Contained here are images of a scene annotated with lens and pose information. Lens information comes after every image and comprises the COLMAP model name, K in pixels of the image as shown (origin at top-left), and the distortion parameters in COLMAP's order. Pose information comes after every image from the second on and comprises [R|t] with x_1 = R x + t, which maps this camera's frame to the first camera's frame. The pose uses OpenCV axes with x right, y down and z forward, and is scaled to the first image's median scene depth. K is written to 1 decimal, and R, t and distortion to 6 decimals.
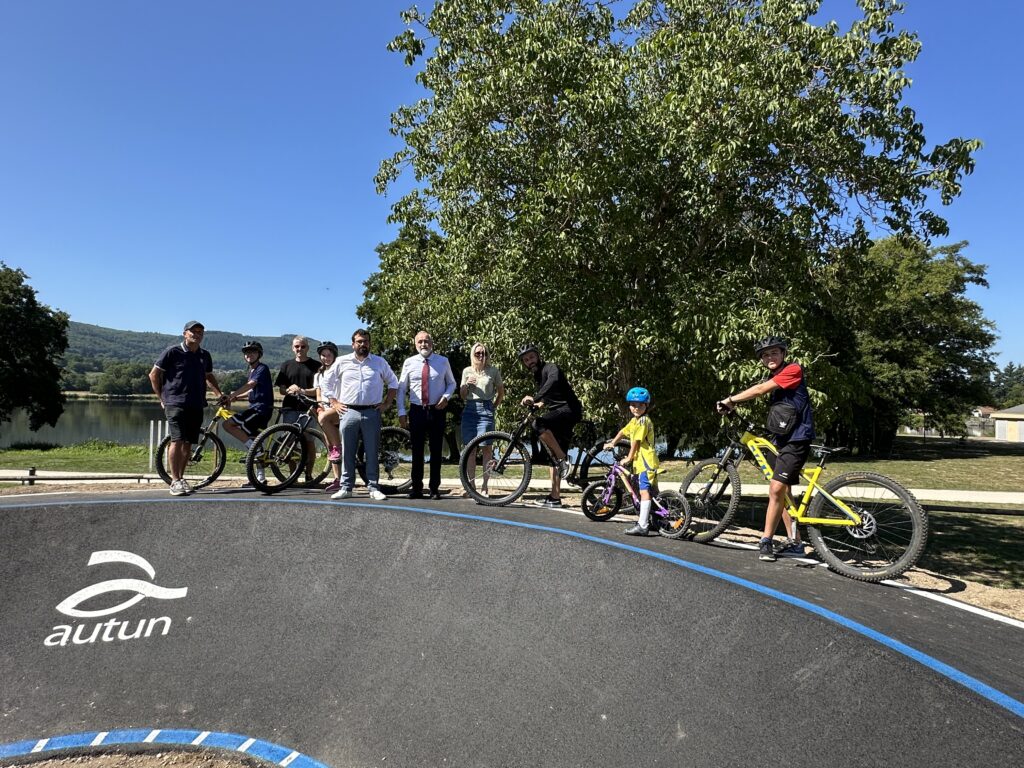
lens RADIAL K [[601.1, 0, 512.0], [0, 601.1, 384.0], [0, 0, 1]] dist [0.002588, 0.000412]
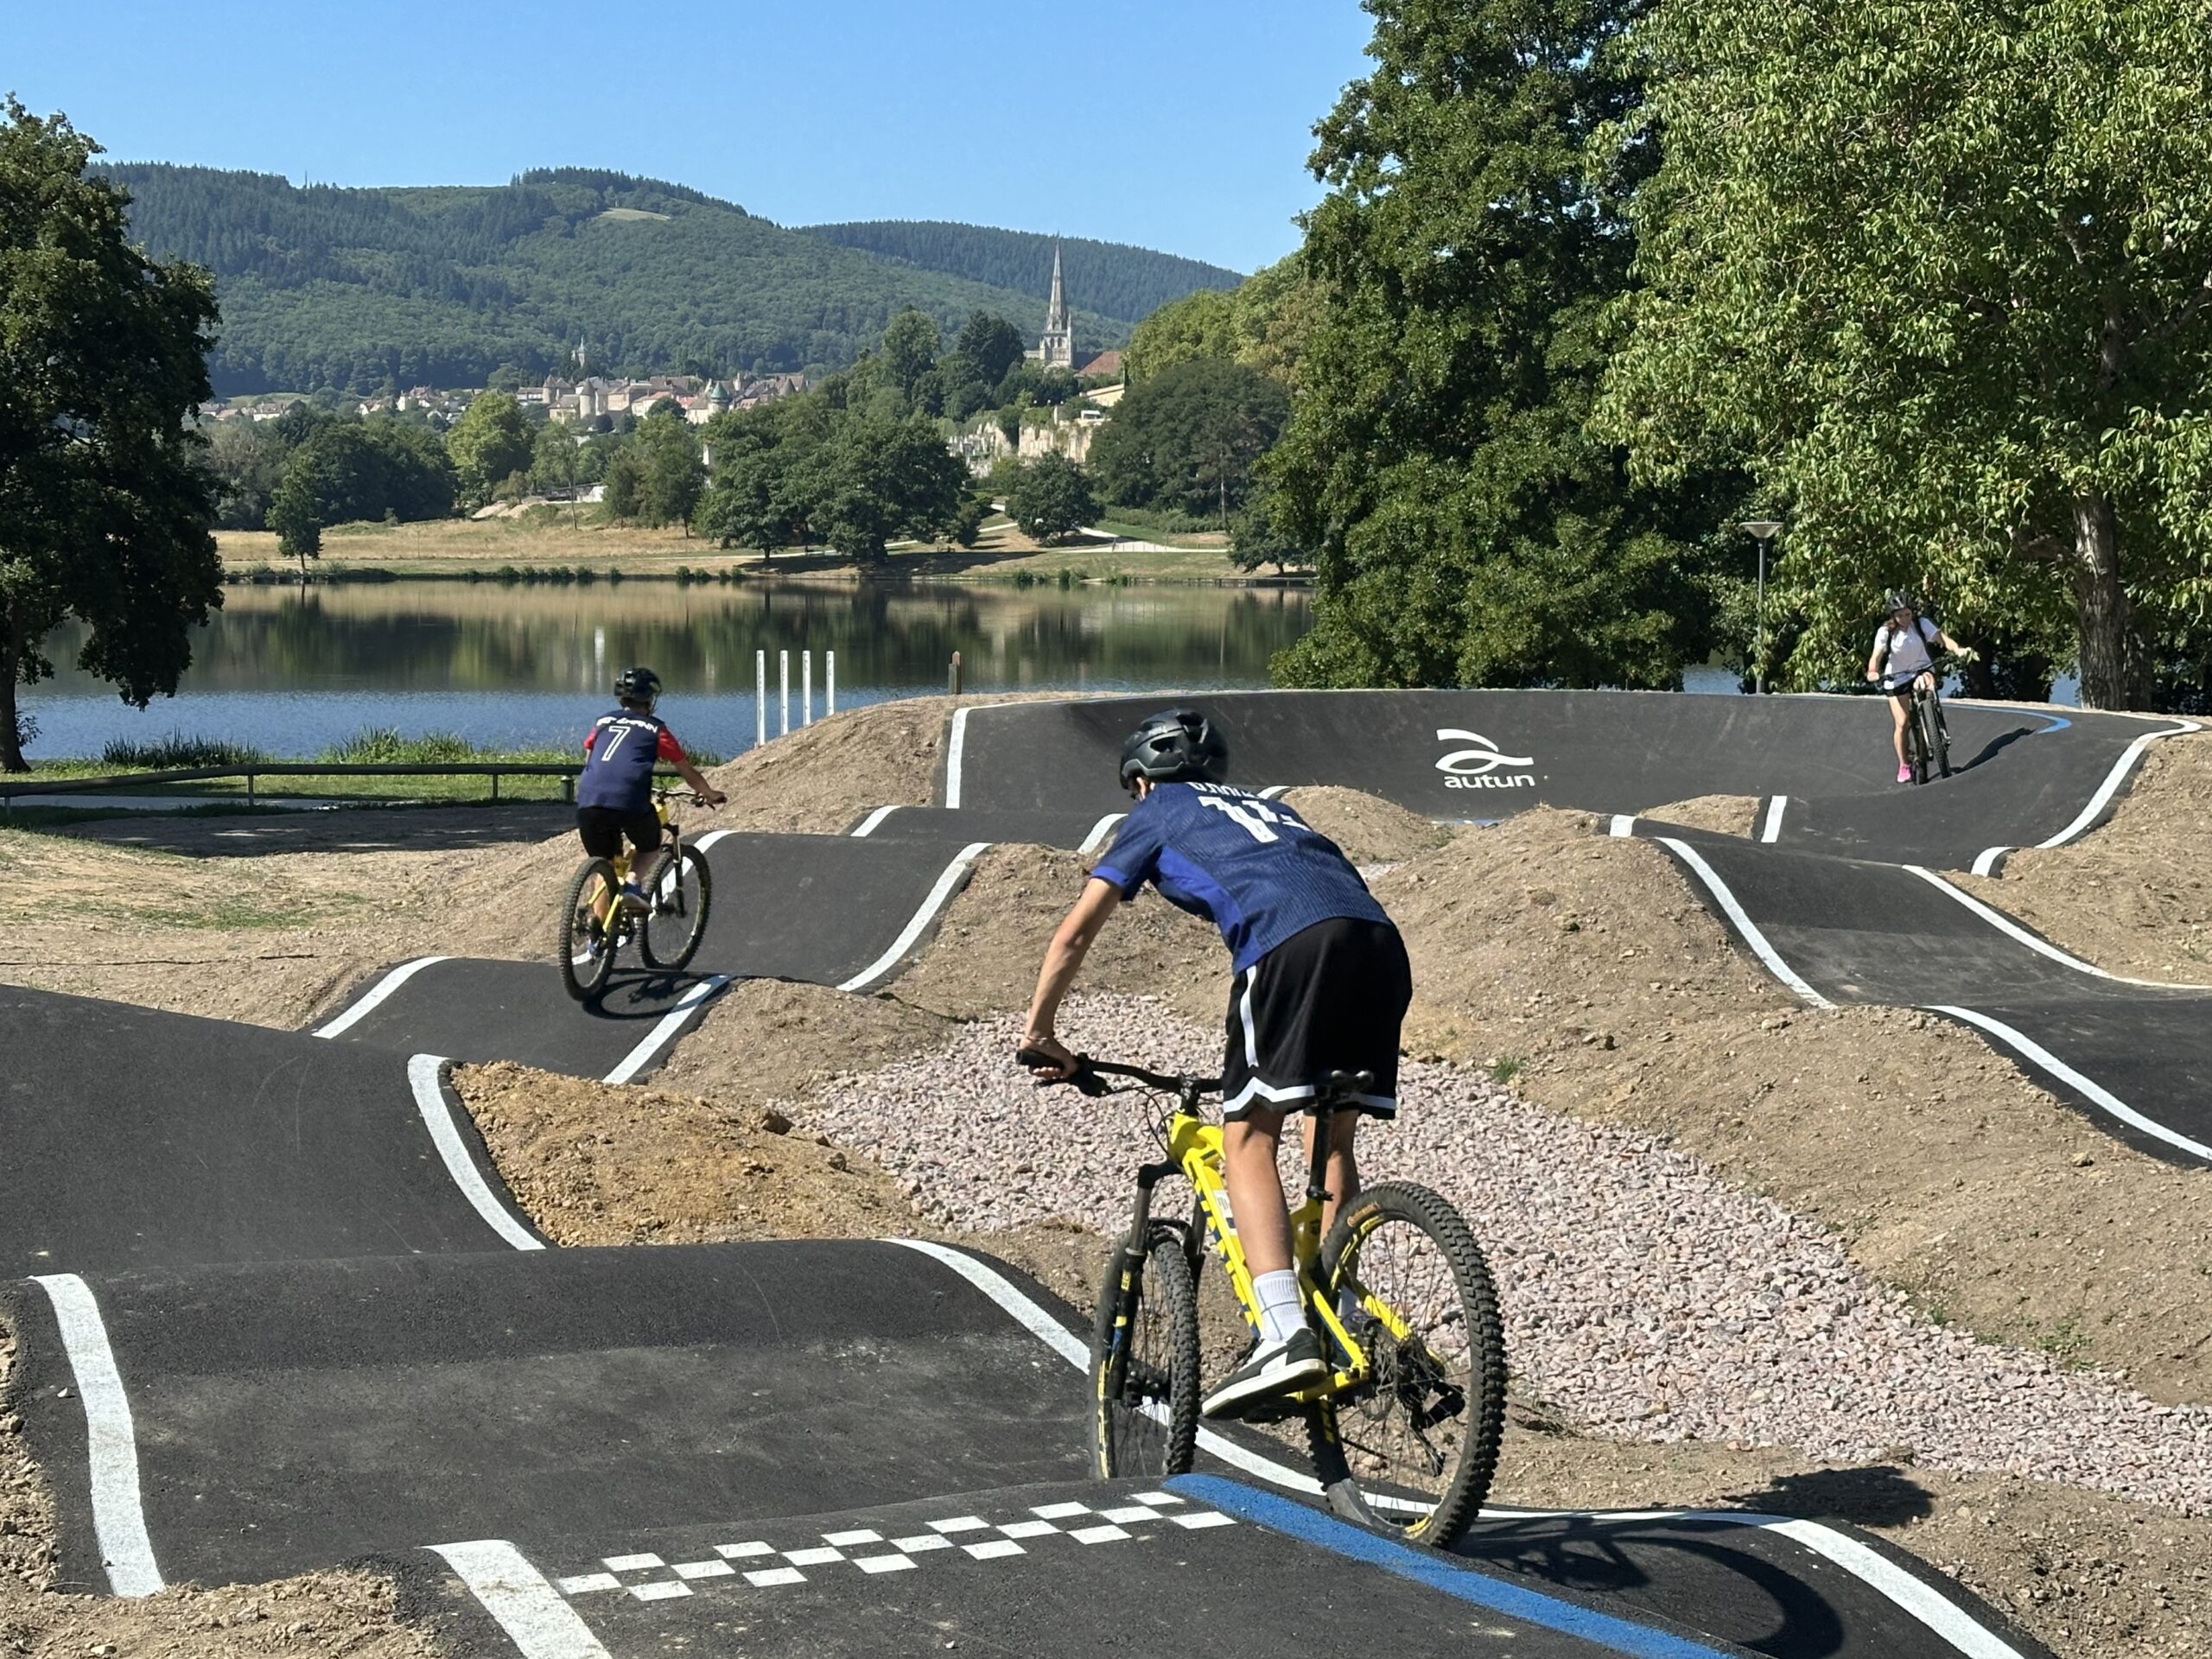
lens RADIAL K [[3878.7, 0, 1051.8], [0, 3878.7, 799.7], [0, 0, 1]] dist [0.142655, 0.110217]
pose [[0.974034, -0.008843, -0.226227, 0.216740], [0.029470, 0.995688, 0.087961, -0.238467], [0.224474, -0.092343, 0.970095, -6.109336]]
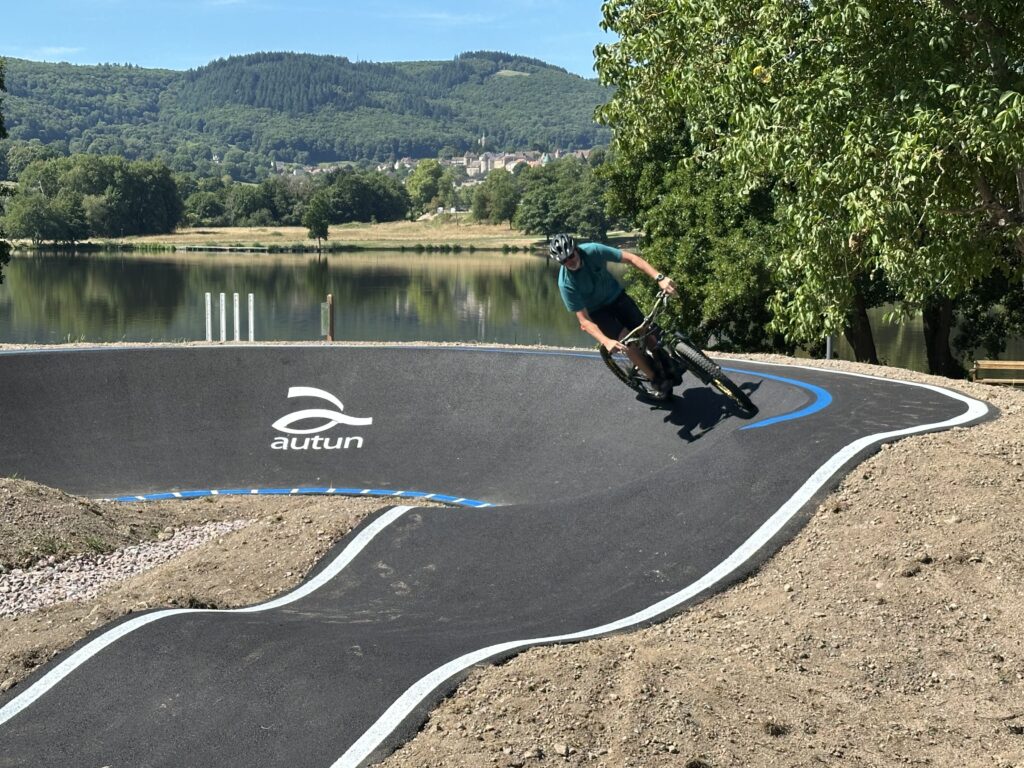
lens RADIAL K [[1876.5, 0, 512.0], [0, 1876.5, 384.0], [0, 0, 1]] dist [0.134700, 0.246663]
pose [[0.943091, 0.003254, -0.332518, 0.829548], [0.031323, 0.994637, 0.098570, -0.049951], [0.331055, -0.103376, 0.937932, -2.096149]]
